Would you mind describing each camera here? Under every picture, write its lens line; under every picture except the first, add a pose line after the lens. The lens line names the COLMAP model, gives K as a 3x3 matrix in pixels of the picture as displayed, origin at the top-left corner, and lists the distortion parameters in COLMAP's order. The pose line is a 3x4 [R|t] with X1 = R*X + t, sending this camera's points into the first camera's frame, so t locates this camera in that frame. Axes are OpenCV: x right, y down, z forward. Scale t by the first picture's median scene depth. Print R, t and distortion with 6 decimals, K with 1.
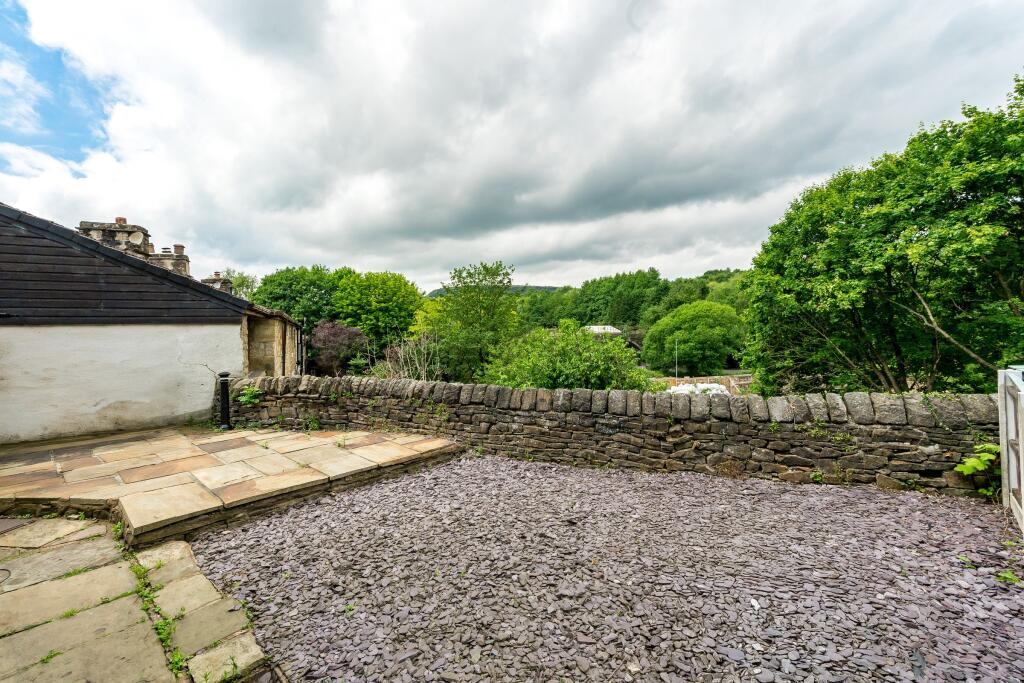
lens RADIAL K [[406.1, 0, 515.1], [0, 406.1, 327.0], [0, 0, 1]] dist [-0.000797, -0.000217]
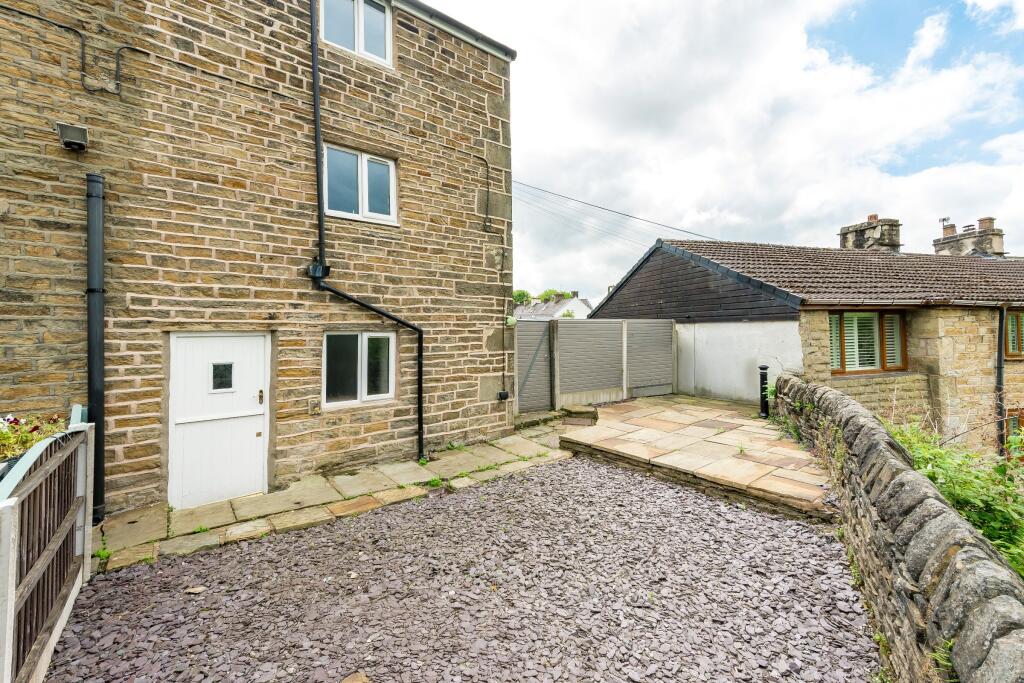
lens RADIAL K [[406.1, 0, 515.1], [0, 406.1, 327.0], [0, 0, 1]] dist [-0.000797, -0.000217]
pose [[-0.094818, 0.008299, -0.995460, 0.262487], [0.021971, 0.999739, 0.006242, -0.008327], [0.995252, -0.021279, -0.094976, 0.268861]]
